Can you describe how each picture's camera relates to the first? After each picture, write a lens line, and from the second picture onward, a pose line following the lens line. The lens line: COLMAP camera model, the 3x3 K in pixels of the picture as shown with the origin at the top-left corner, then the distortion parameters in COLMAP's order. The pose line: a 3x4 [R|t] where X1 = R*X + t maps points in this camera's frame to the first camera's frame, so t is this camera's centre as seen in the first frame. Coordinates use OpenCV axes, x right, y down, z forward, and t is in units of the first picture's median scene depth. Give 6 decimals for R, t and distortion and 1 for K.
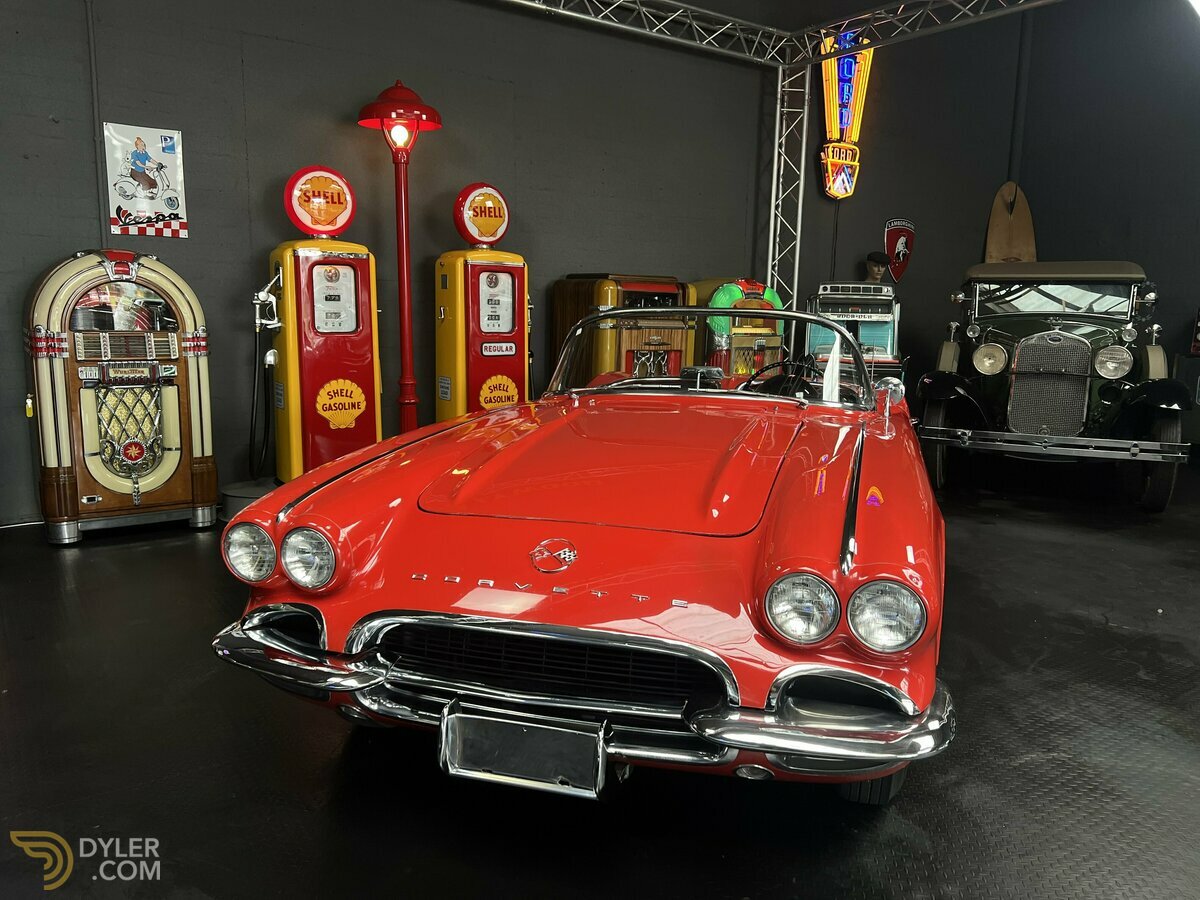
lens RADIAL K [[897.9, 0, 600.0], [0, 897.9, 450.0], [0, 0, 1]] dist [-0.008132, -0.007227]
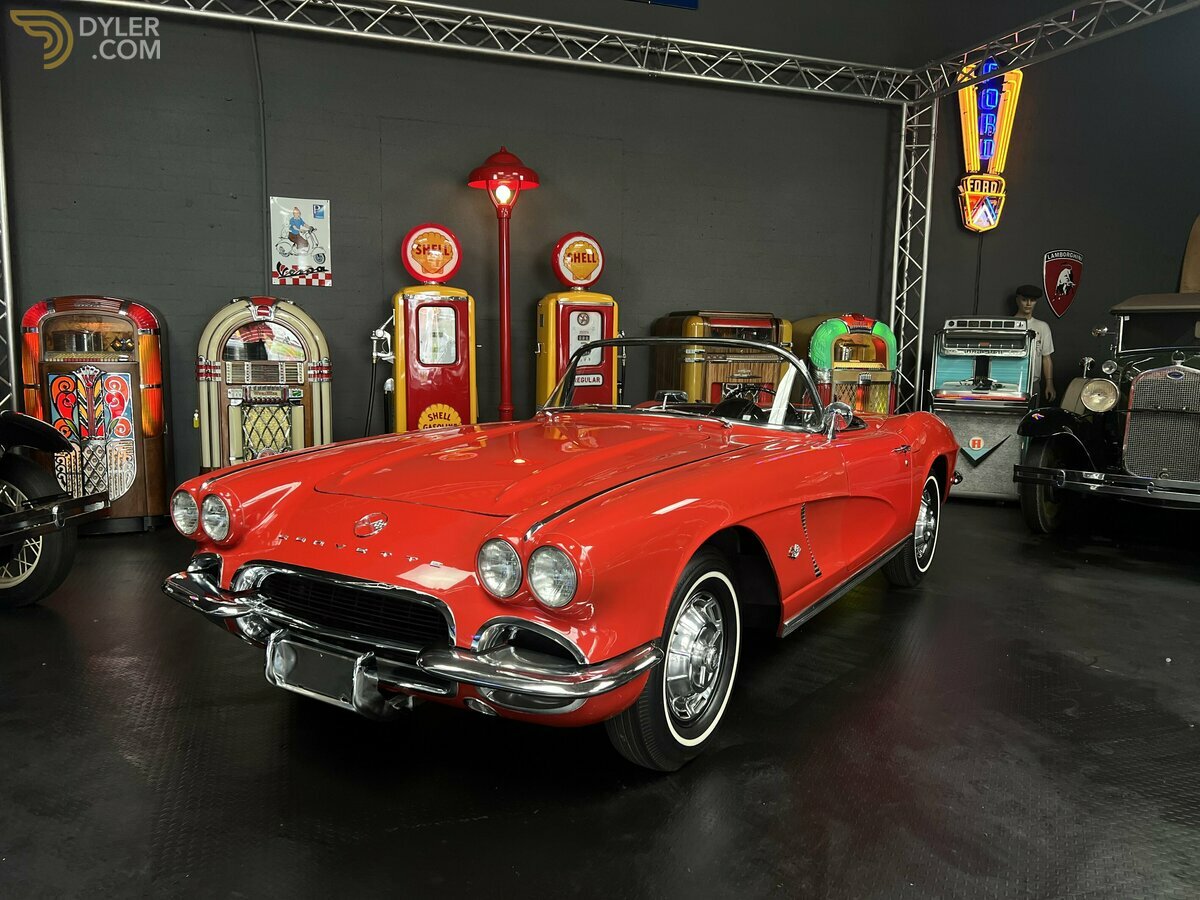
lens RADIAL K [[900.7, 0, 600.0], [0, 900.7, 450.0], [0, 0, 1]] dist [-0.003376, -0.008060]
pose [[0.957294, 0.029620, -0.287596, 0.244883], [-0.042863, 0.998286, -0.039857, 0.018569], [0.285923, 0.050482, 0.956922, -0.056459]]
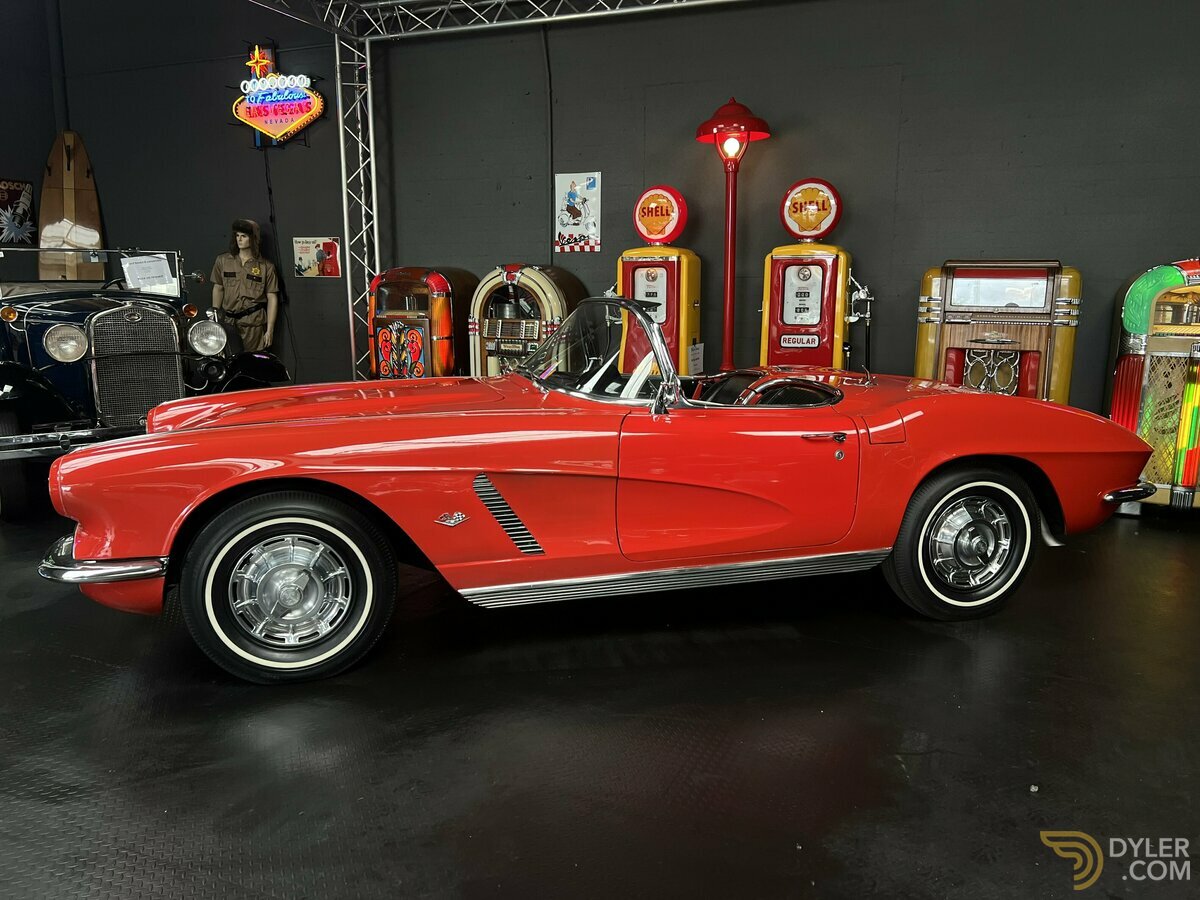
lens RADIAL K [[886.1, 0, 600.0], [0, 886.1, 450.0], [0, 0, 1]] dist [0.081526, -0.256409]
pose [[0.522838, 0.127501, -0.842843, 0.694252], [-0.130432, 0.989073, 0.068712, -0.032763], [0.842394, 0.074008, 0.533756, 0.303683]]
